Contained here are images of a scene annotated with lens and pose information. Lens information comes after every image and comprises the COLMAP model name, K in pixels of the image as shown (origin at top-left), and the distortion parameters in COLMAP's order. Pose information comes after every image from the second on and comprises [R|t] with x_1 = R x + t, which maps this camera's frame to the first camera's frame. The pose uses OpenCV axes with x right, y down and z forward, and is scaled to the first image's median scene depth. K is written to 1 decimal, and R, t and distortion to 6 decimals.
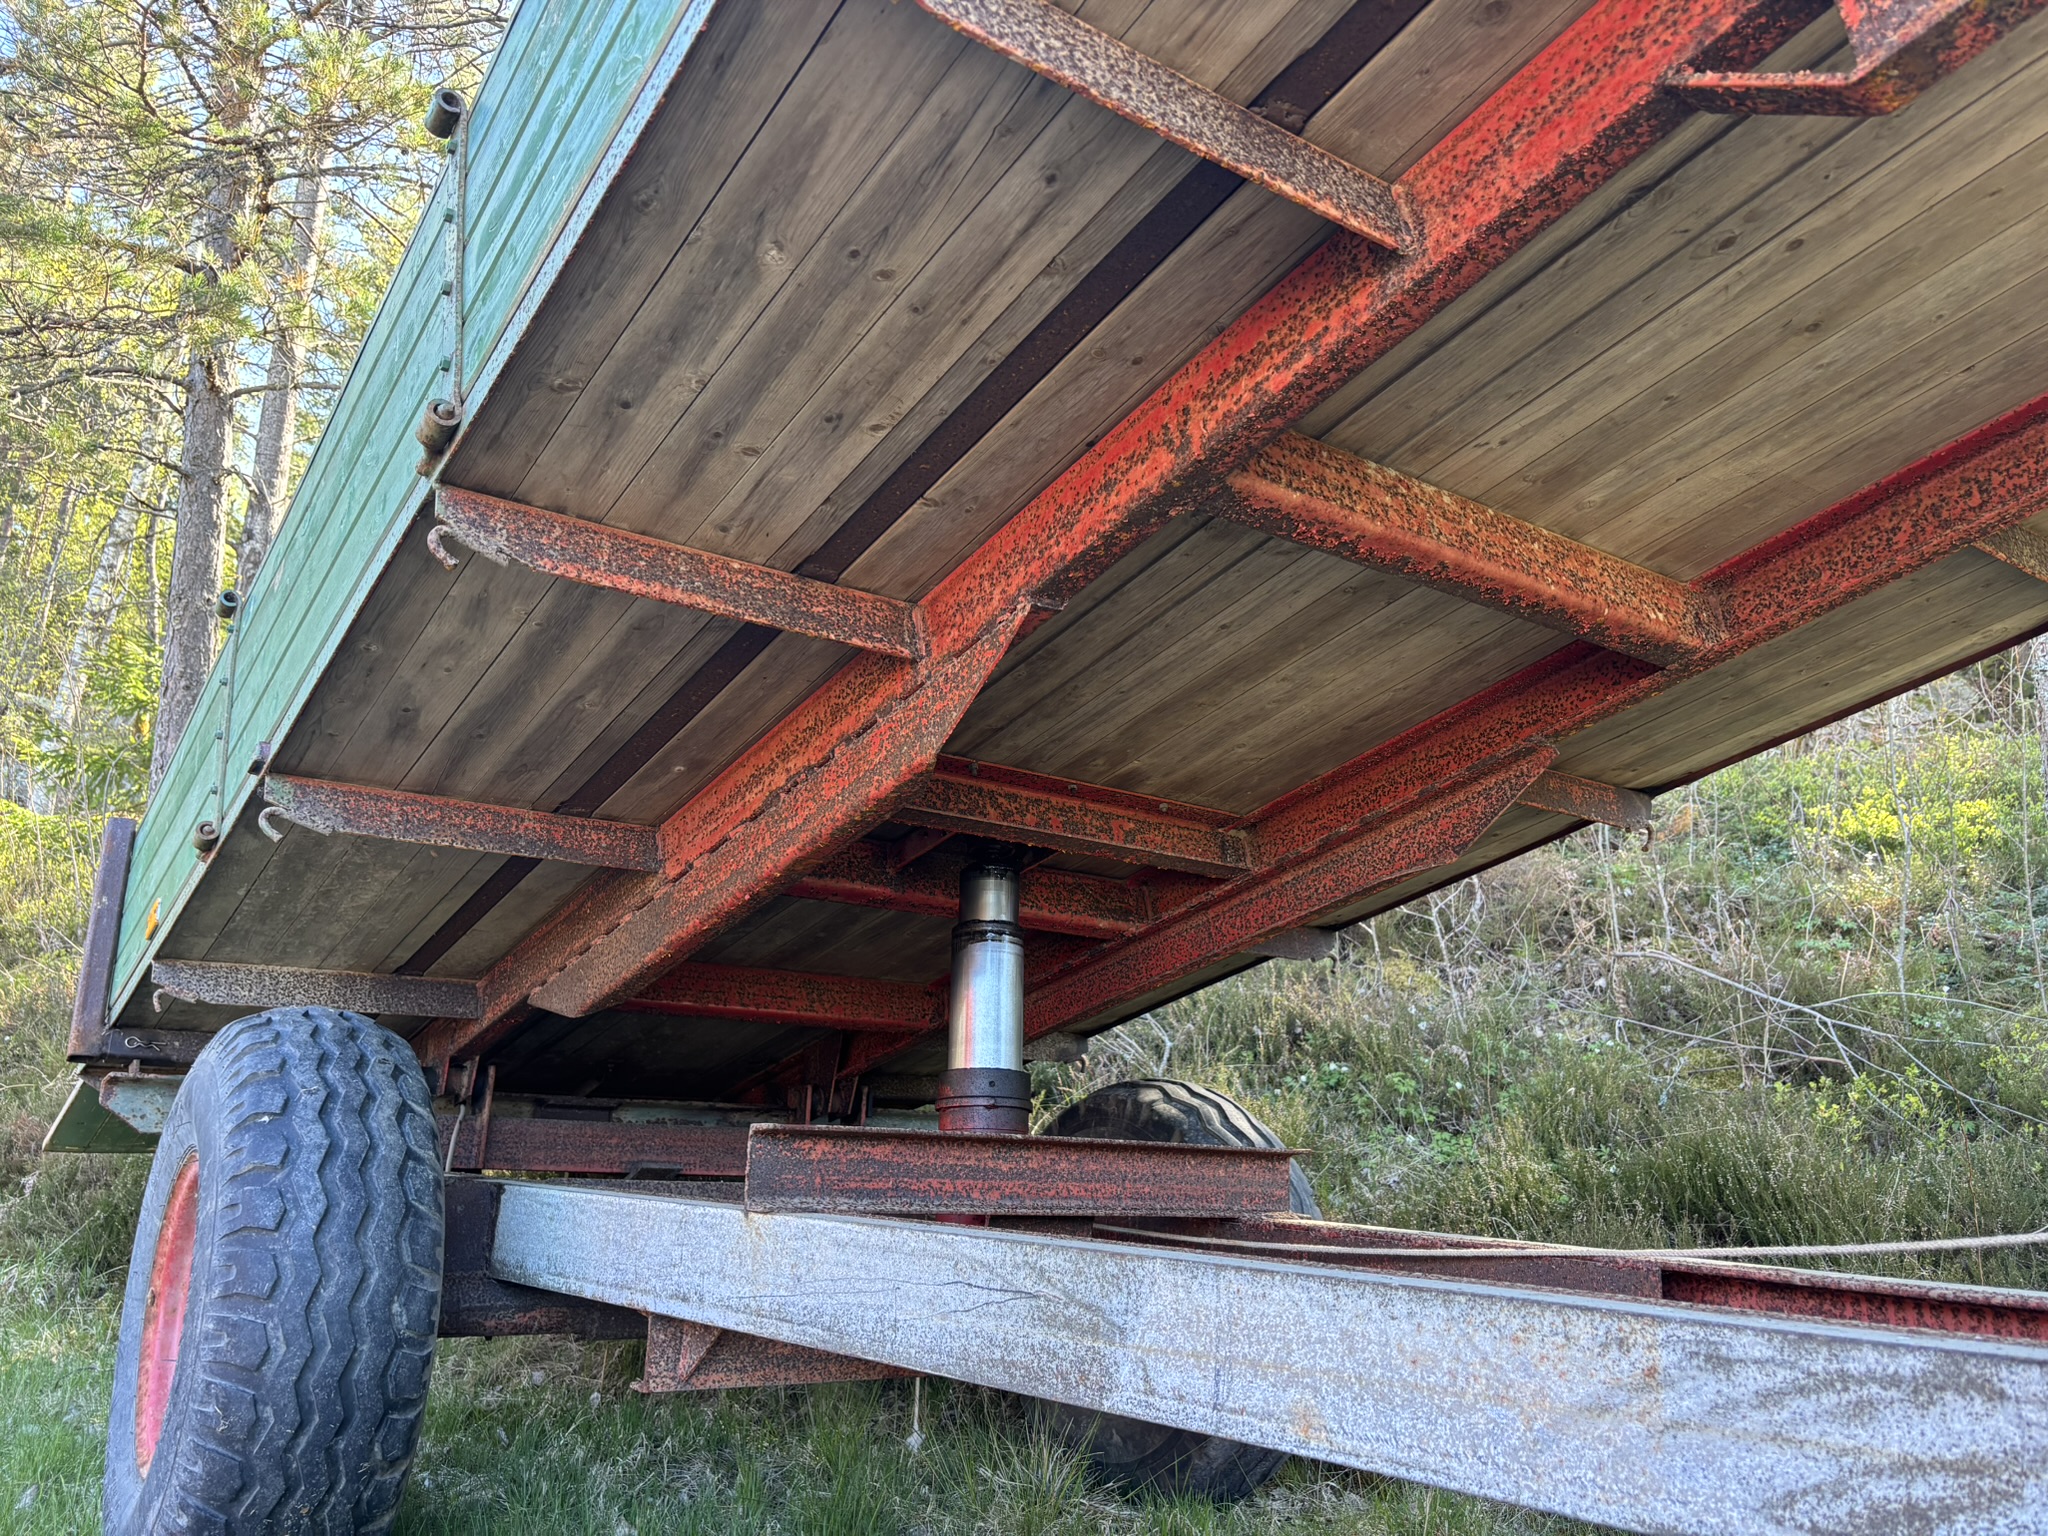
lens RADIAL K [[1544.0, 0, 1037.2], [0, 1544.0, 776.8], [0, 0, 1]] dist [0.066957, -0.087802]
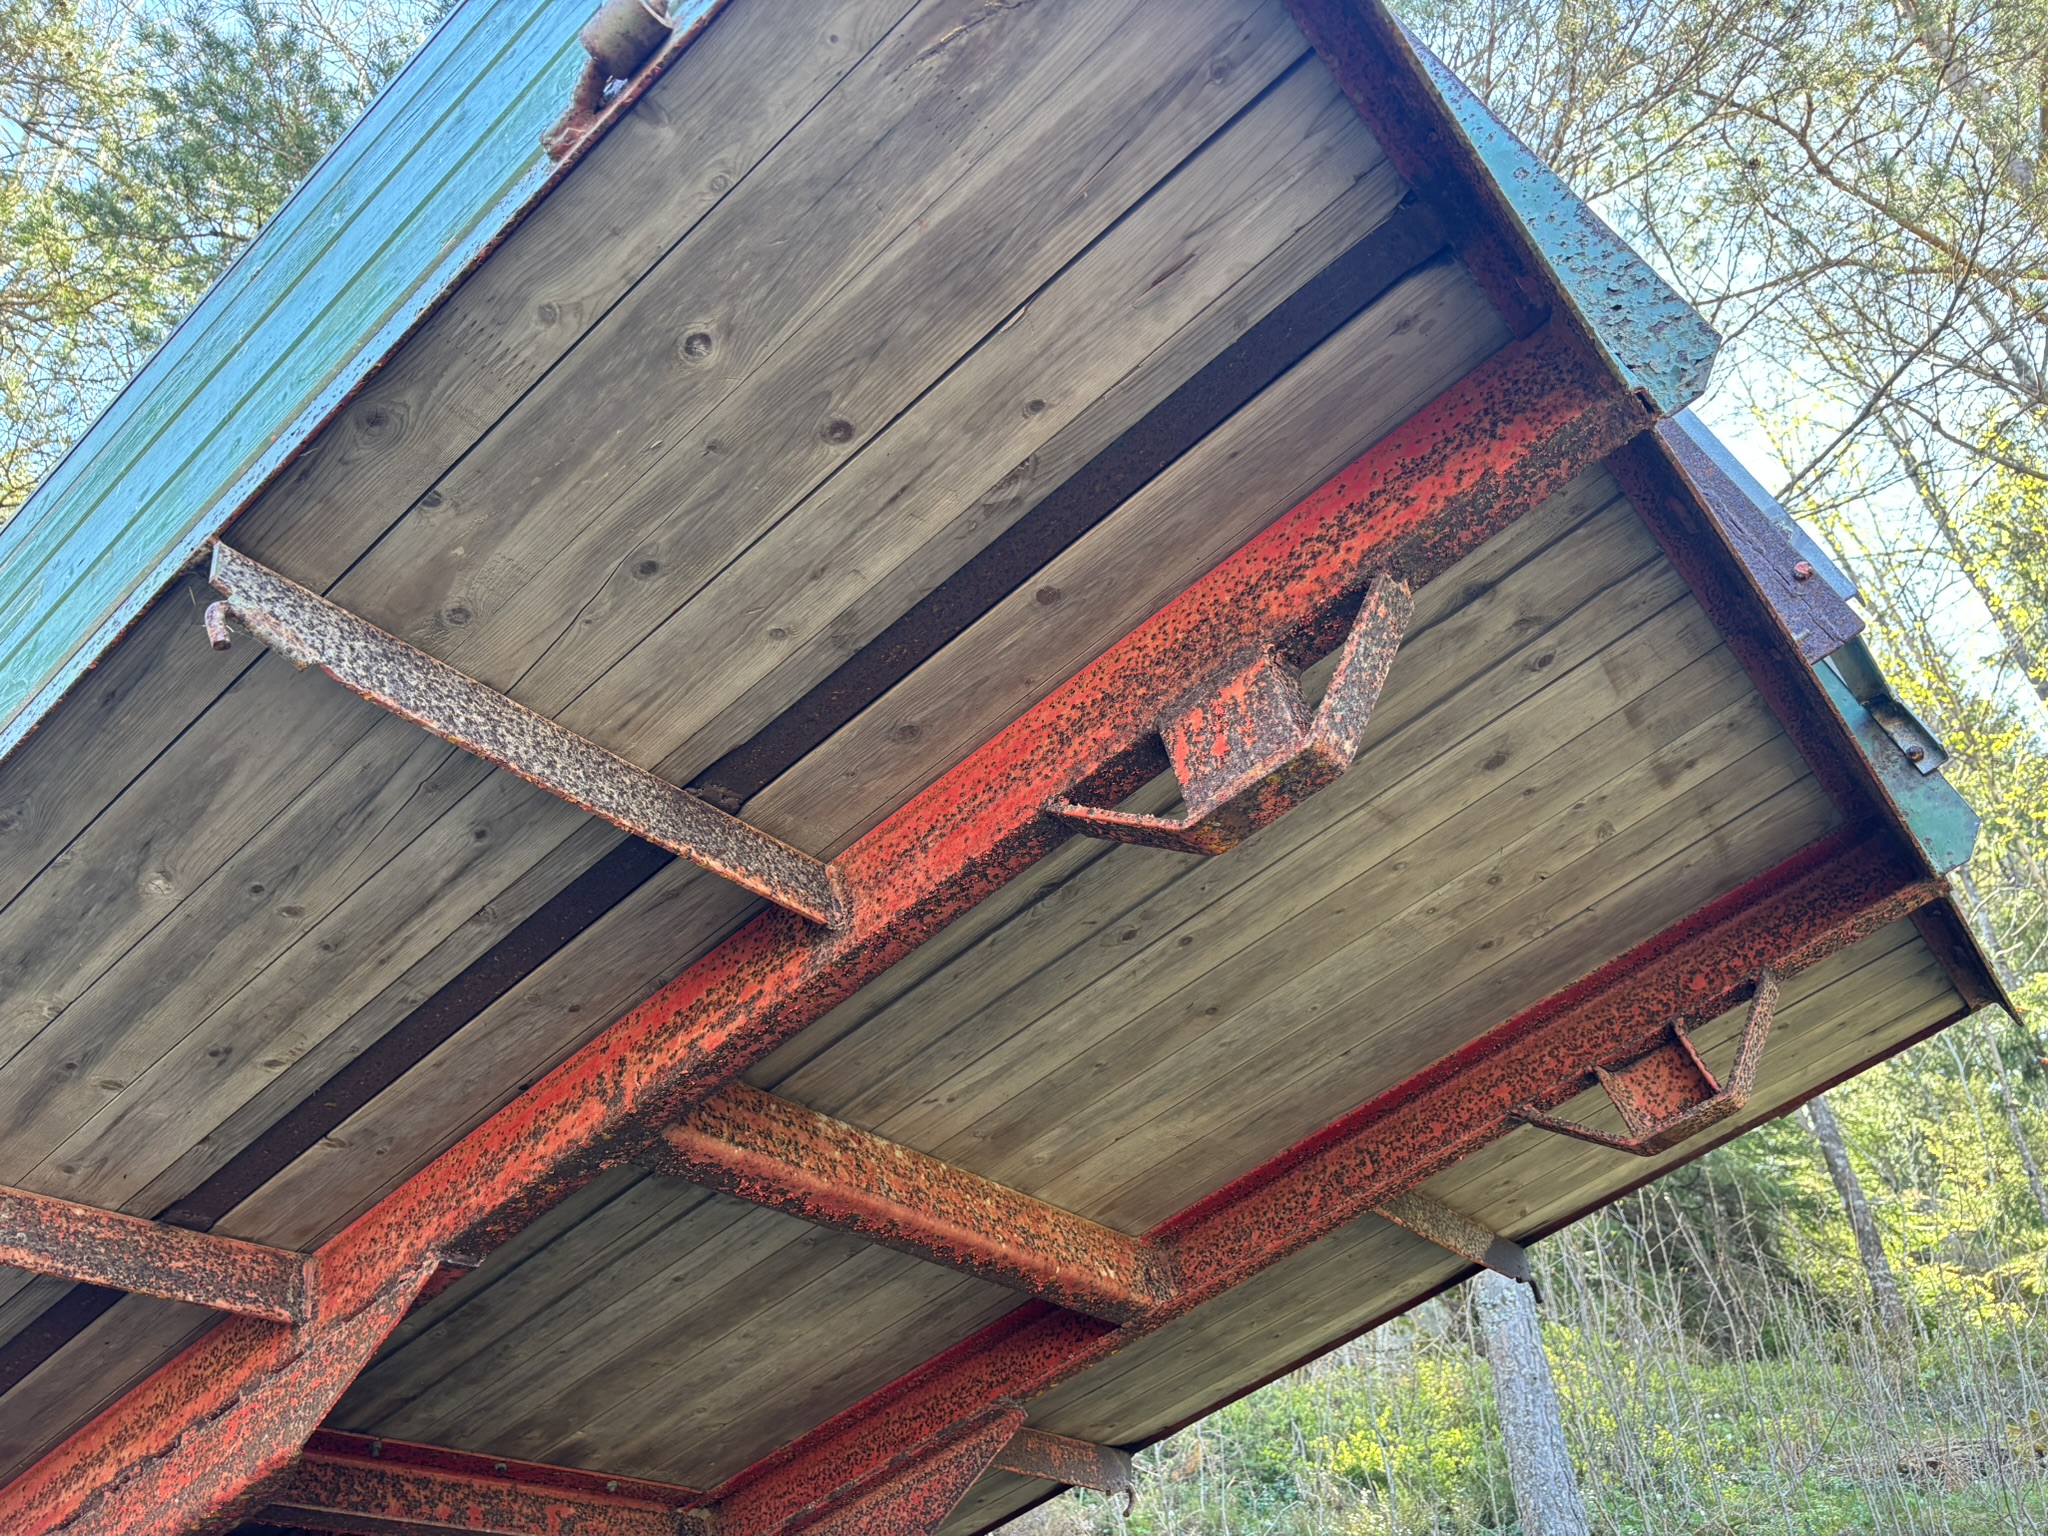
lens RADIAL K [[1535.1, 0, 1050.6], [0, 1535.1, 779.2], [0, 0, 1]] dist [0.060697, -0.076468]
pose [[0.957076, 0.091472, 0.275024, 0.052056], [0.017523, 0.928895, -0.369927, -0.028437], [-0.289307, 0.358868, 0.887421, 0.003887]]
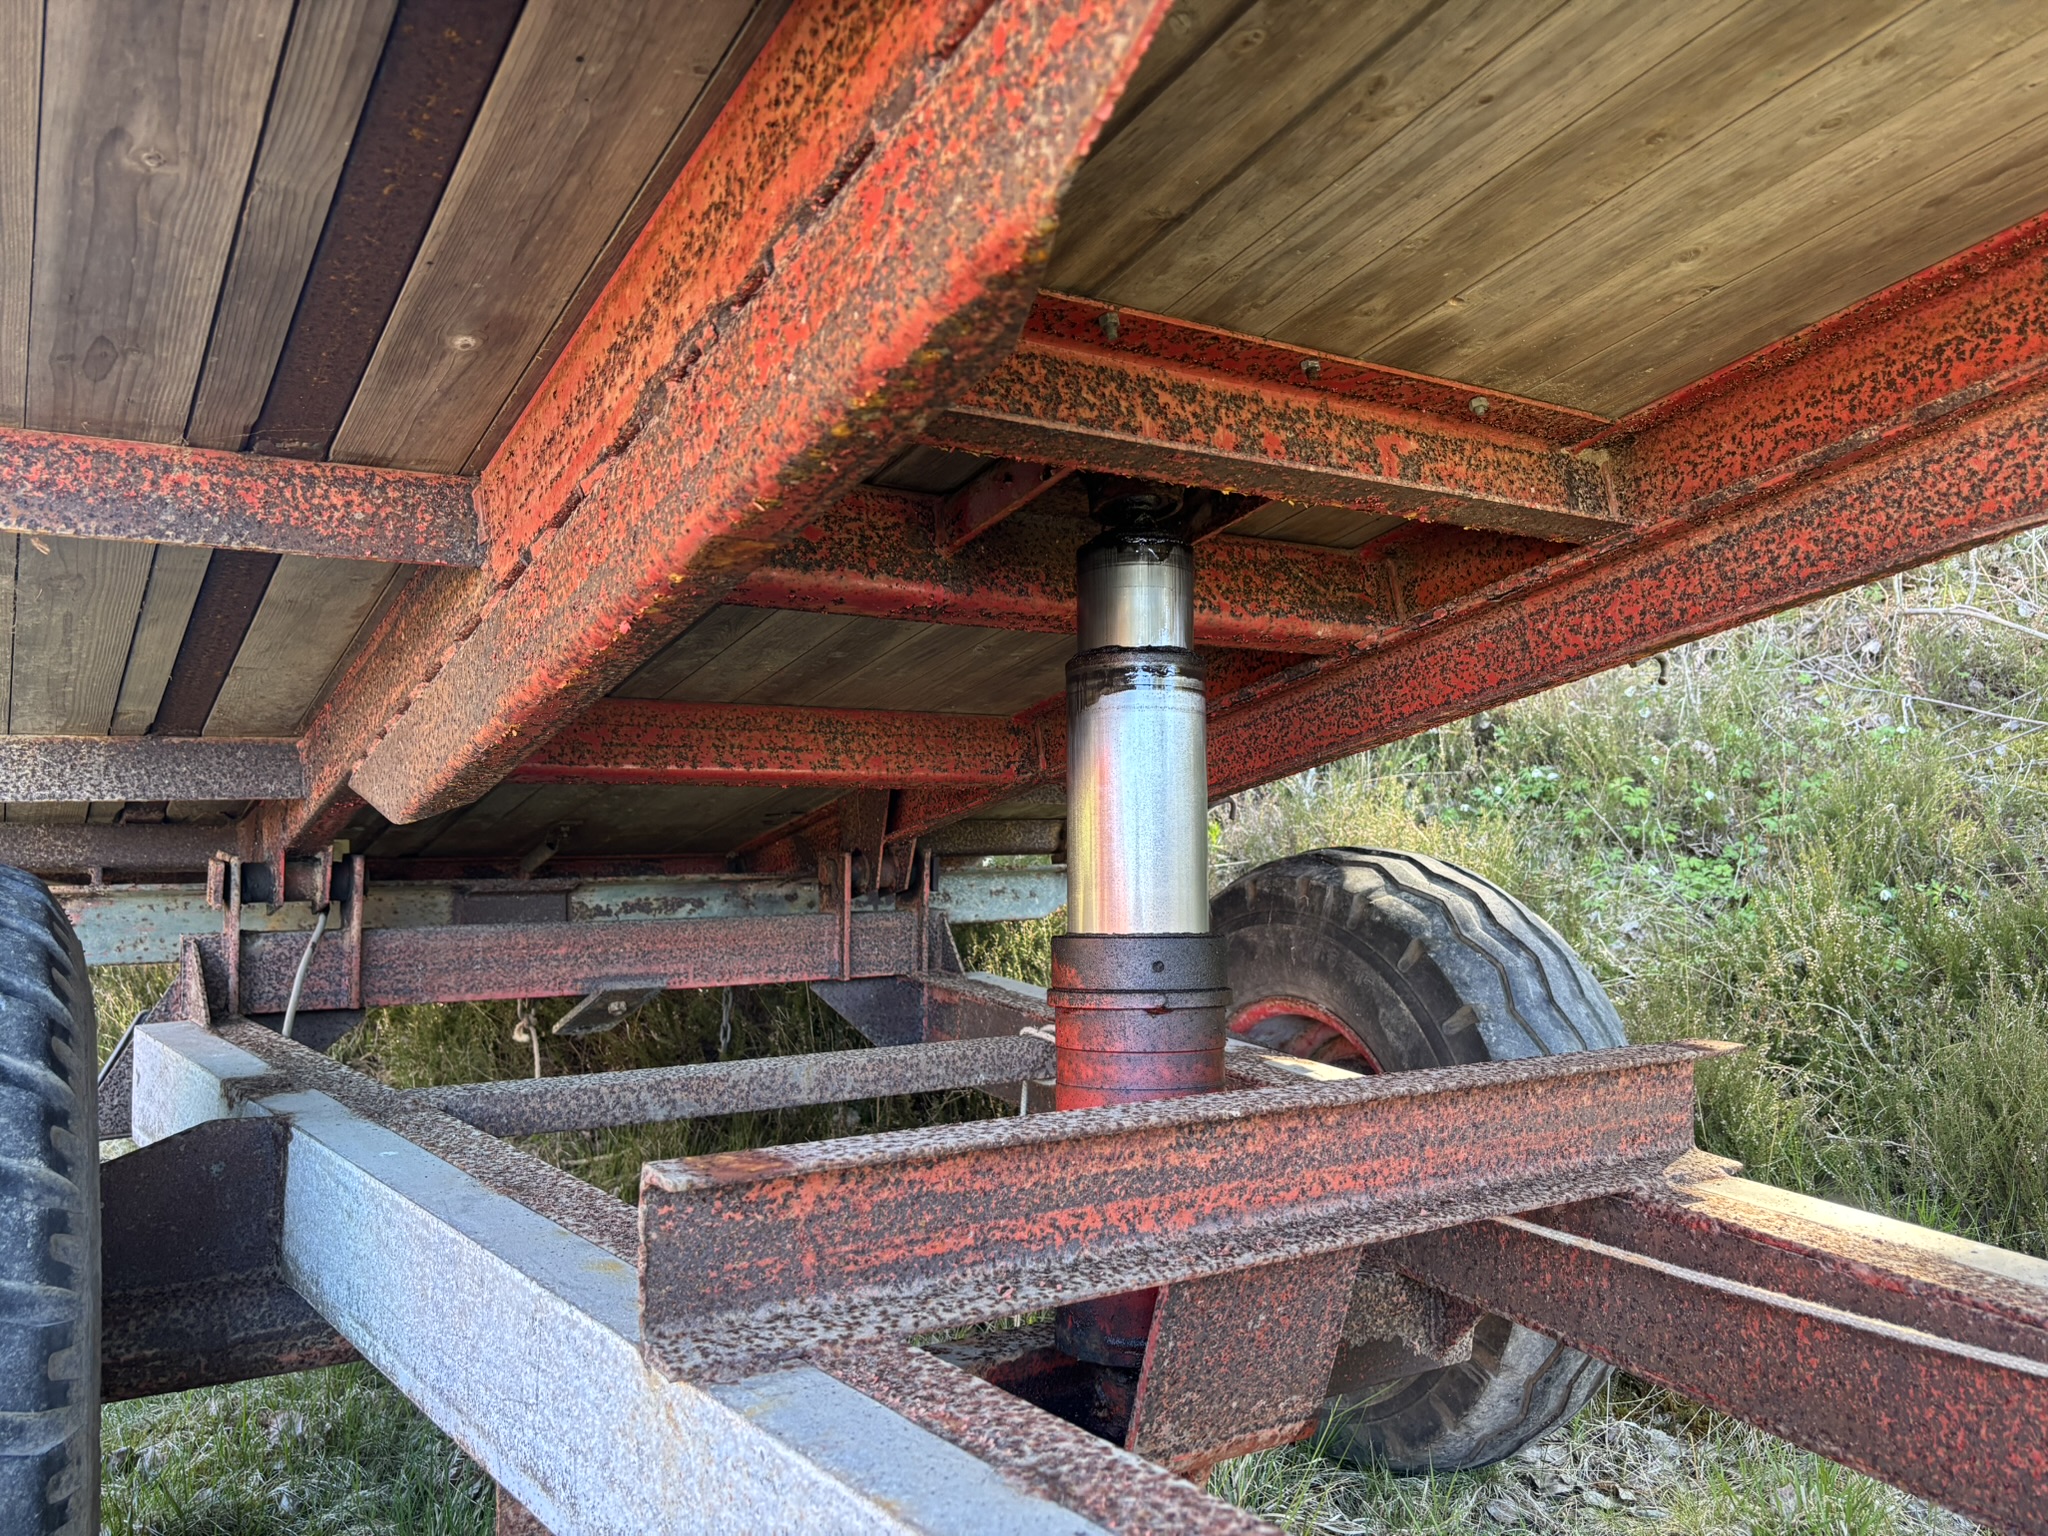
lens RADIAL K [[1544.0, 0, 1037.2], [0, 1544.0, 776.8], [0, 0, 1]] dist [0.066957, -0.087802]
pose [[0.998685, -0.023236, -0.045709, -0.051568], [0.032814, 0.974607, 0.221506, 0.025796], [0.039402, -0.222715, 0.974087, 0.595138]]
